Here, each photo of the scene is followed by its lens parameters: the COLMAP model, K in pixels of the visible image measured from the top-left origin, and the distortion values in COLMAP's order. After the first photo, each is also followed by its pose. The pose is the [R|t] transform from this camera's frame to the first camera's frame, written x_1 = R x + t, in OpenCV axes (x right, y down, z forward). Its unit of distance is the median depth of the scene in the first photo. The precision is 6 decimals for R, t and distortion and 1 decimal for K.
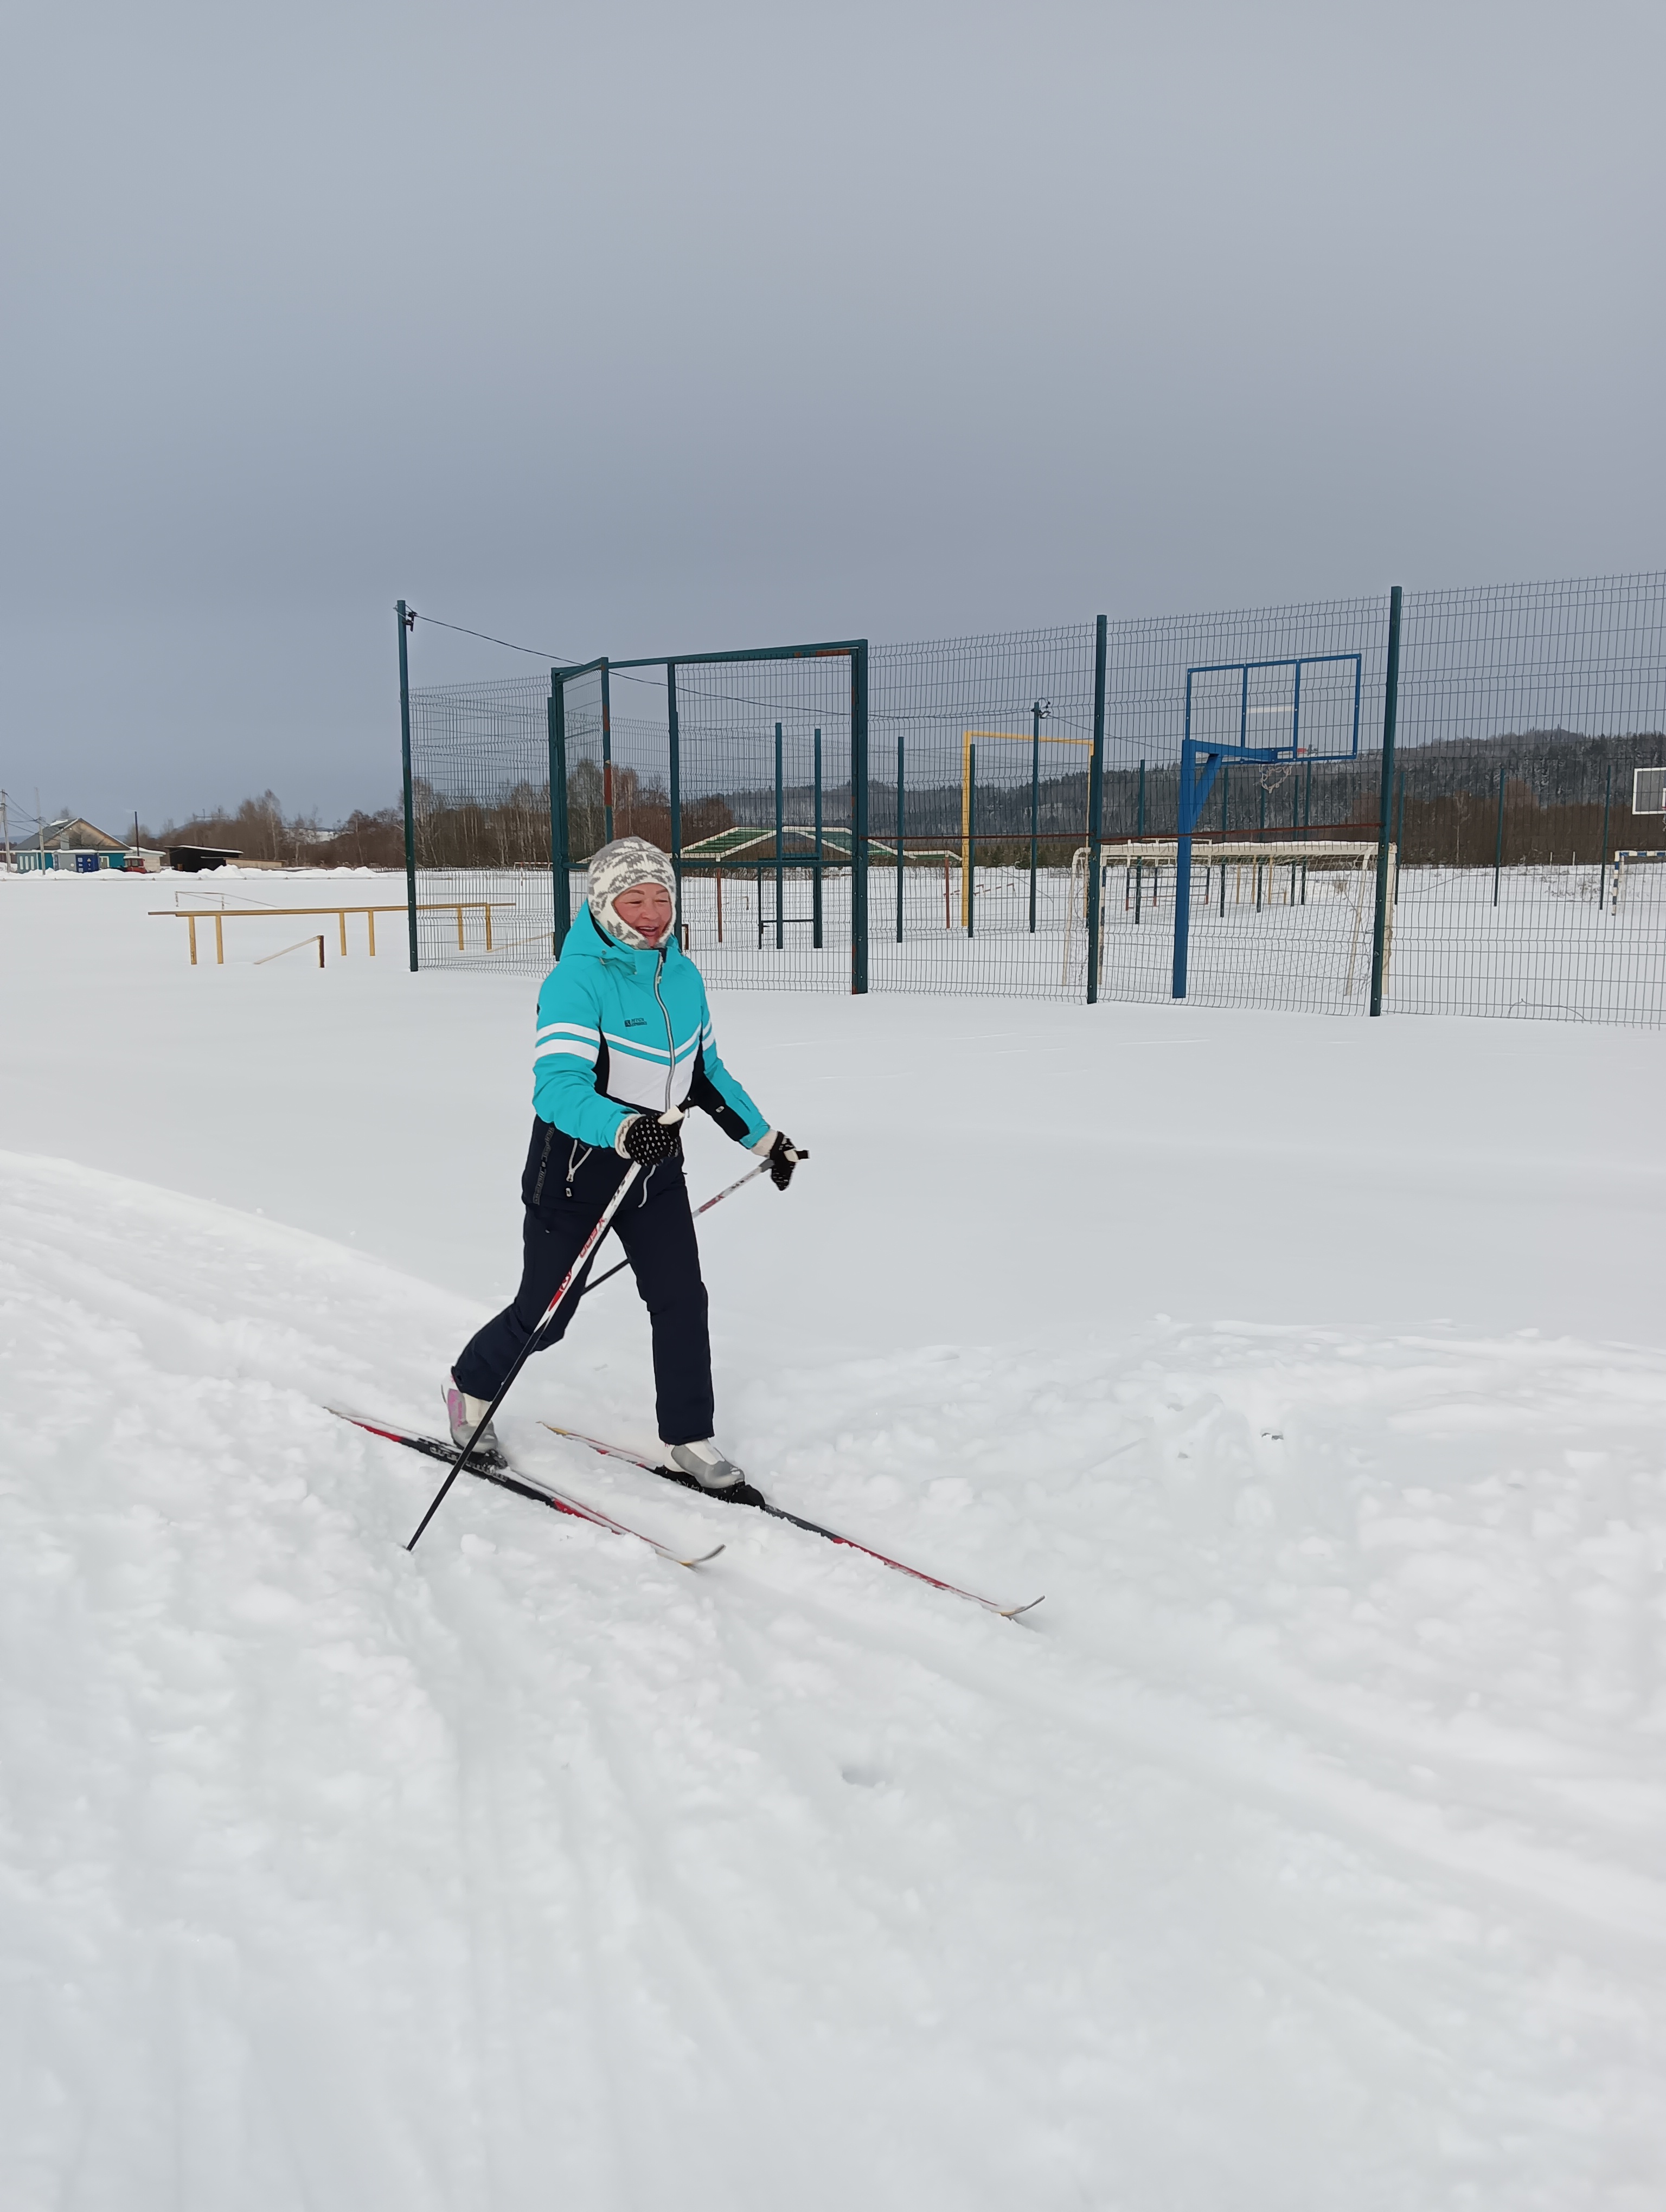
lens RADIAL K [[1697.6, 0, 833.0], [0, 1697.6, 1106.0], [0, 0, 1]] dist [0.175638, -0.402247]
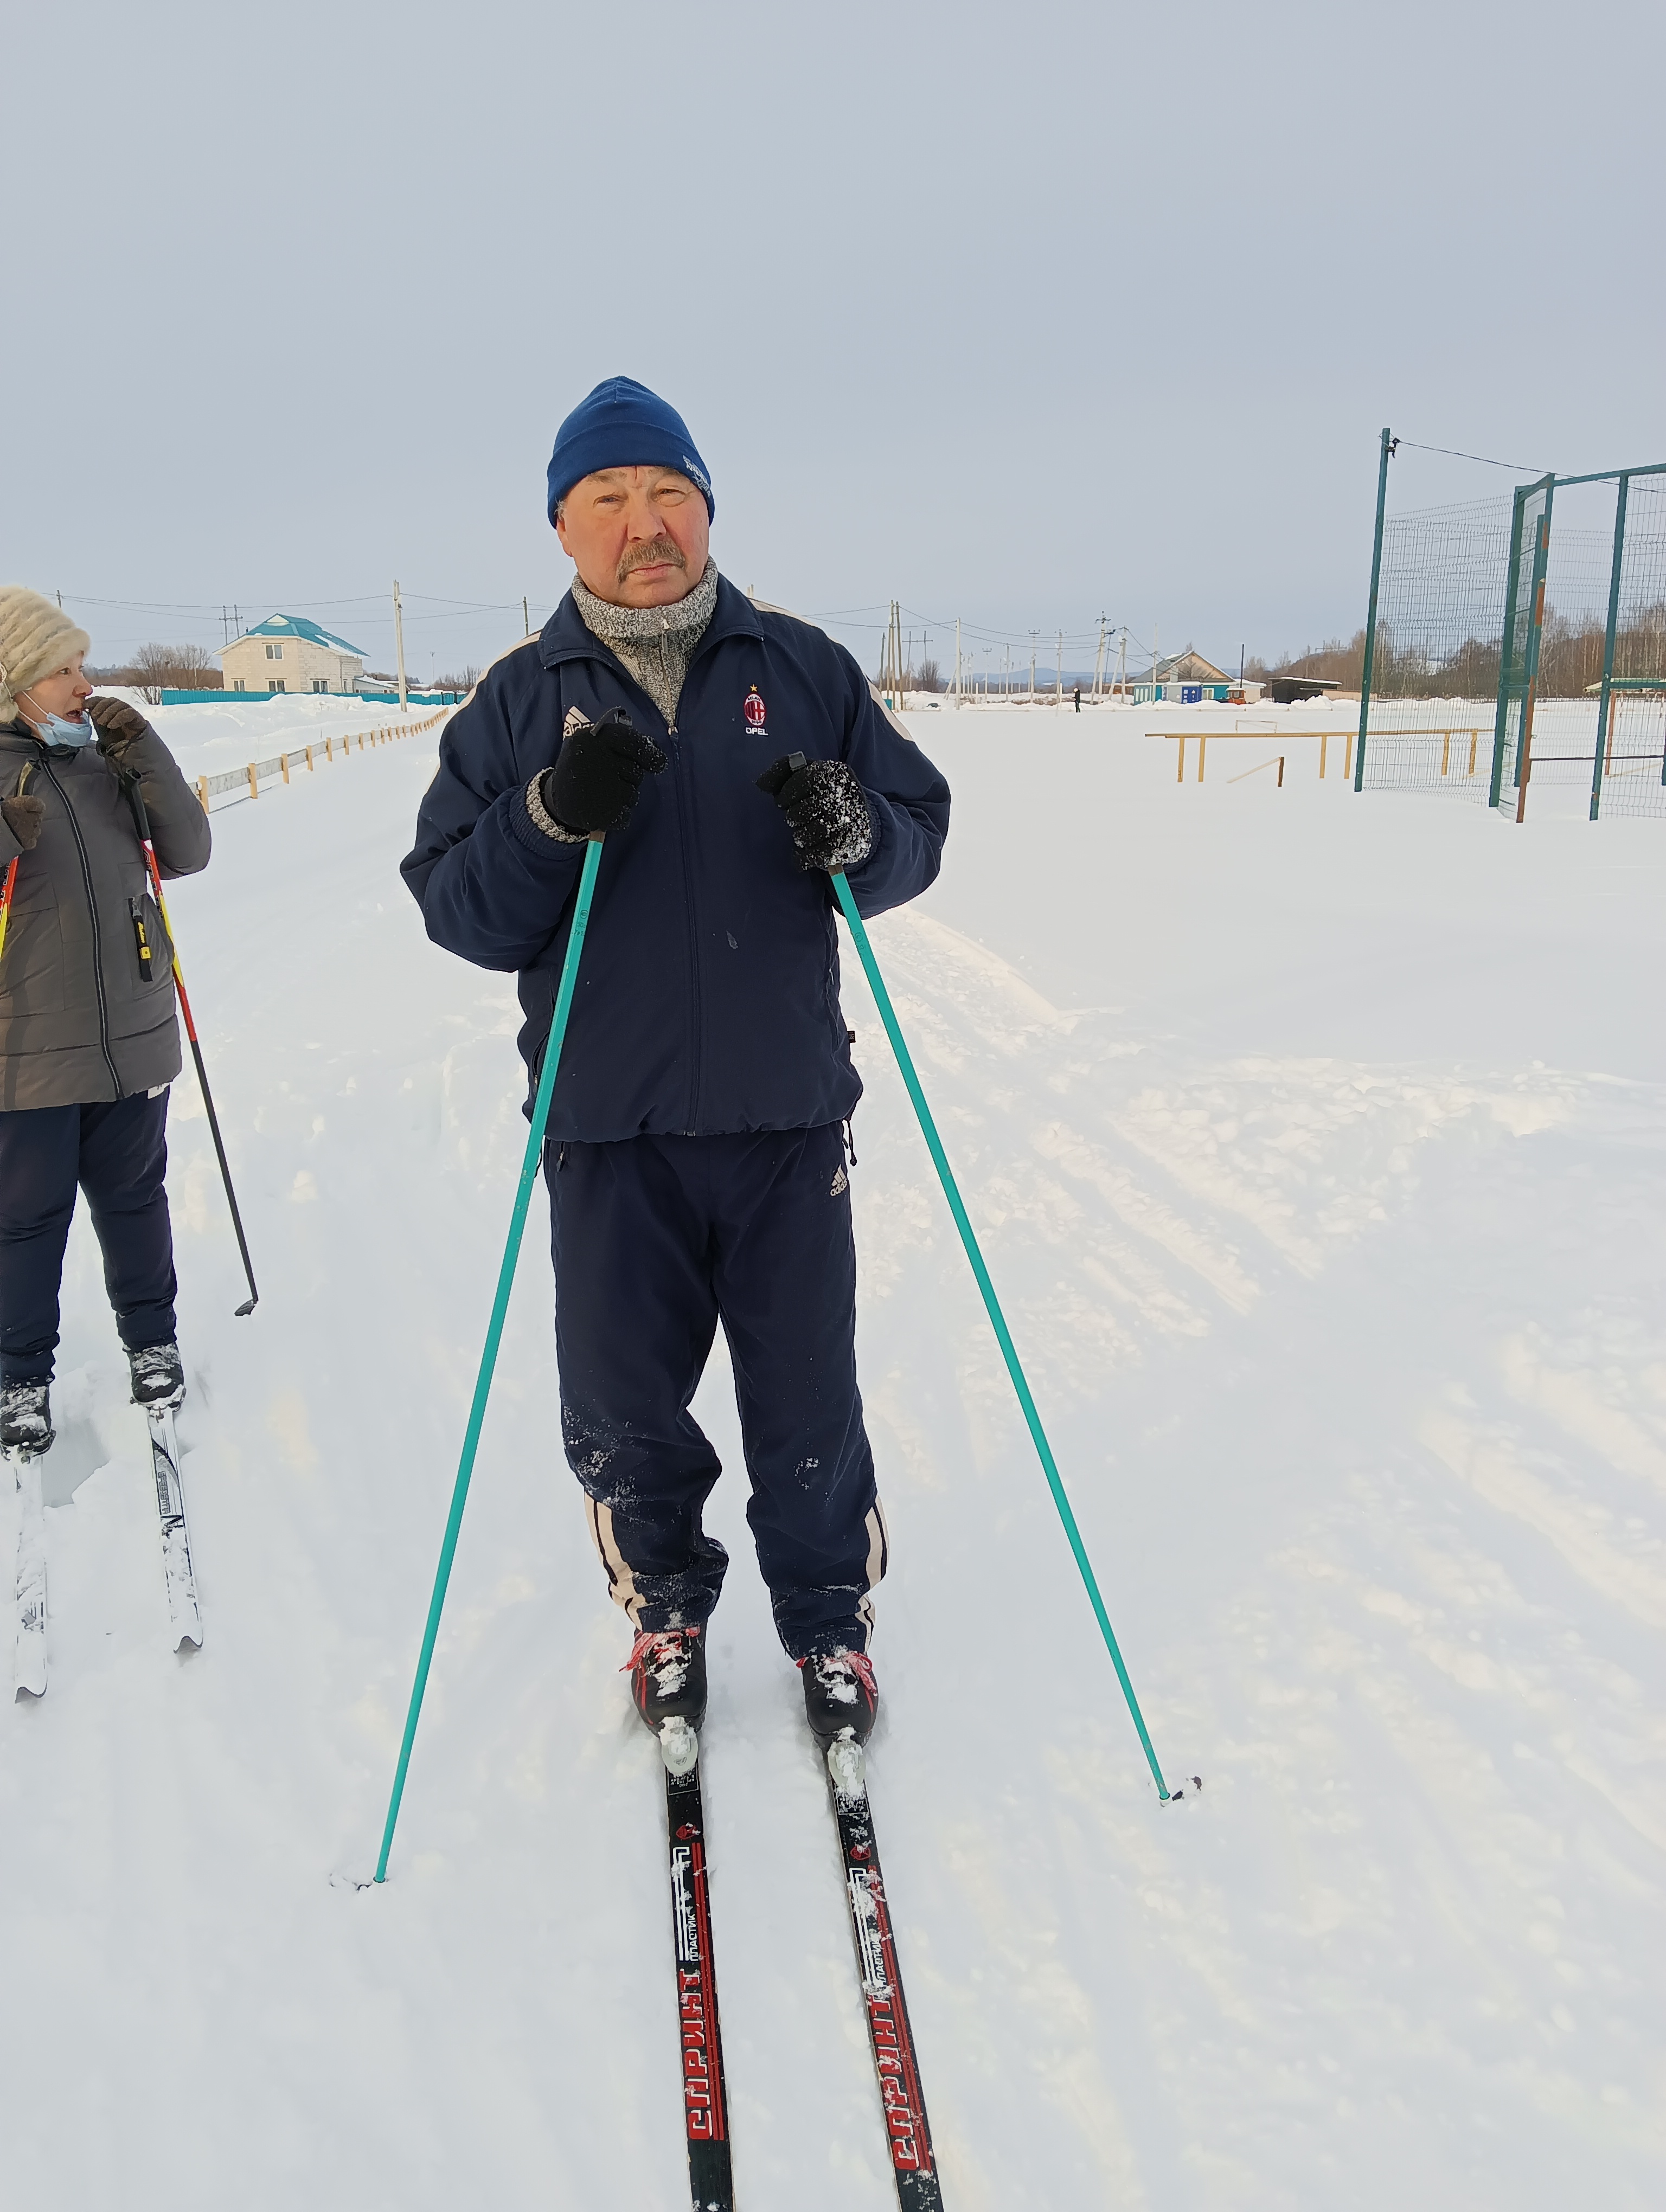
lens RADIAL K [[1708.1, 0, 833.0], [0, 1708.1, 1106.0], [0, 0, 1]] dist [0.136782, -0.286153]
pose [[0.817041, 0.139686, -0.559403, 0.099256], [-0.087258, 0.988991, 0.119511, 0.011285], [0.569938, -0.048833, 0.820235, -0.052185]]
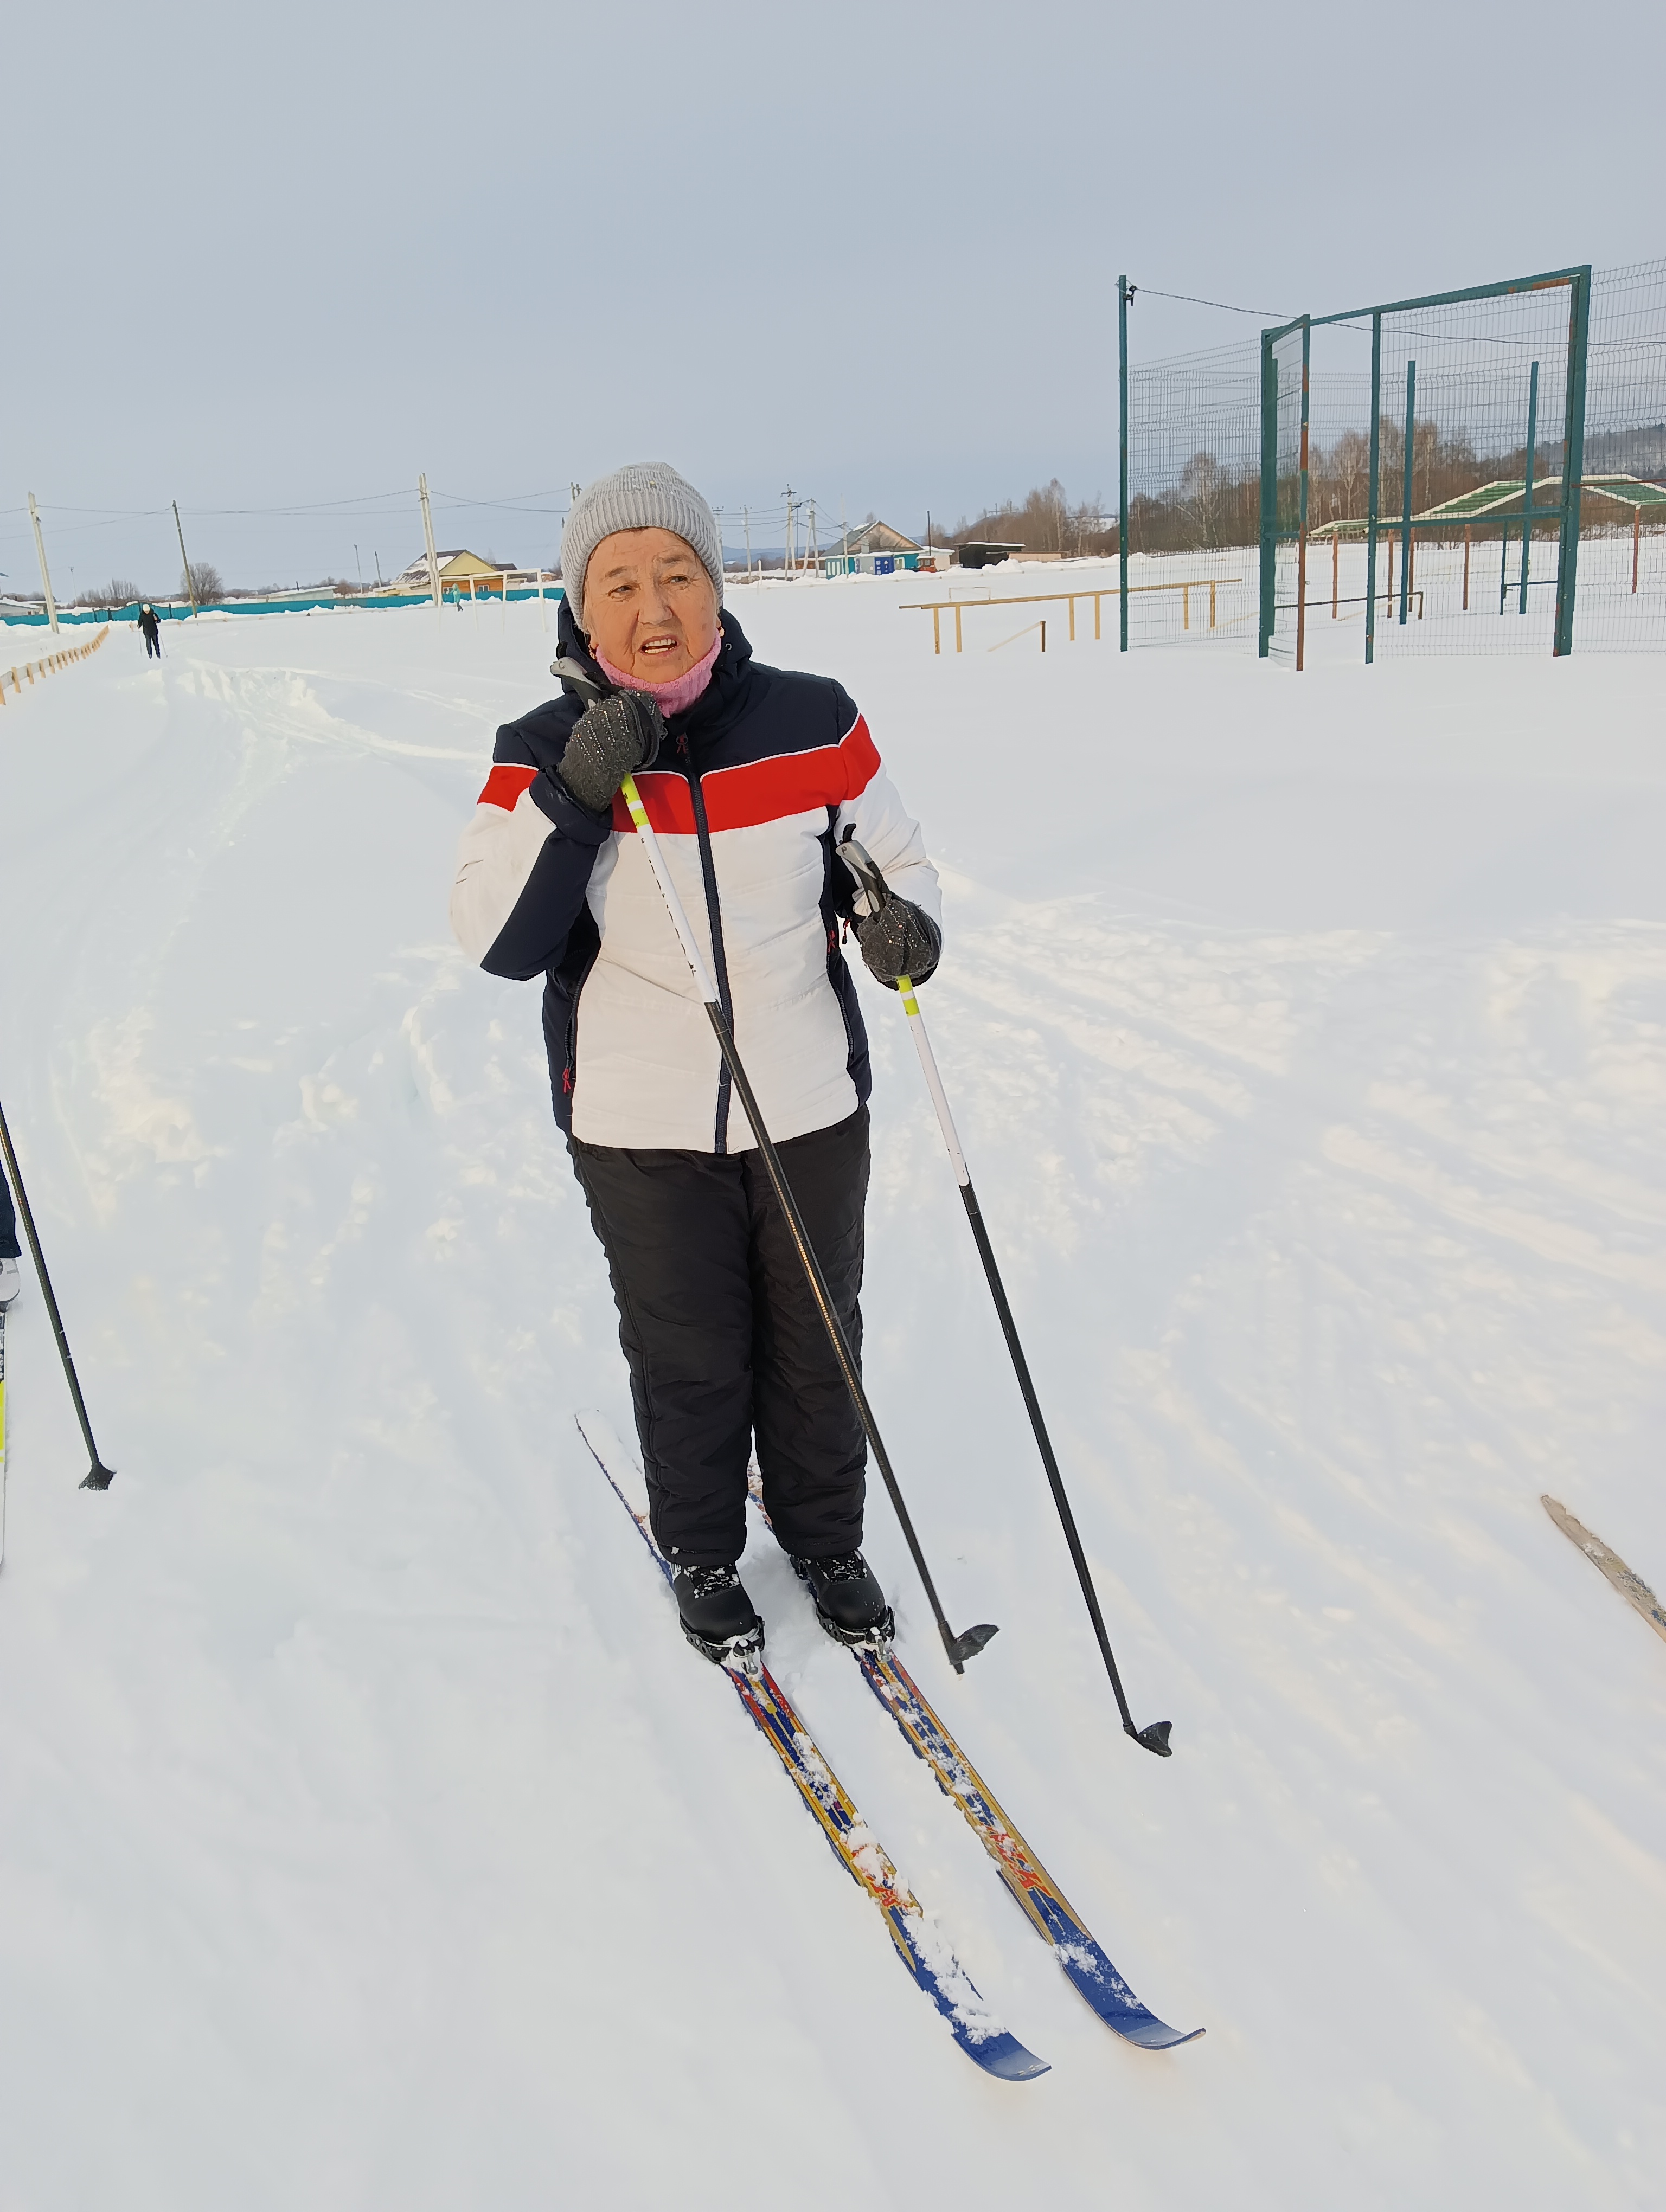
lens RADIAL K [[1712.5, 0, 839.0], [0, 1712.5, 1099.6], [0, 0, 1]] dist [0.132389, -0.276142]
pose [[0.906471, 0.077689, -0.415060, 0.051954], [-0.006491, 0.985378, 0.170261, 0.010884], [0.422218, -0.151642, 0.893721, -0.053275]]
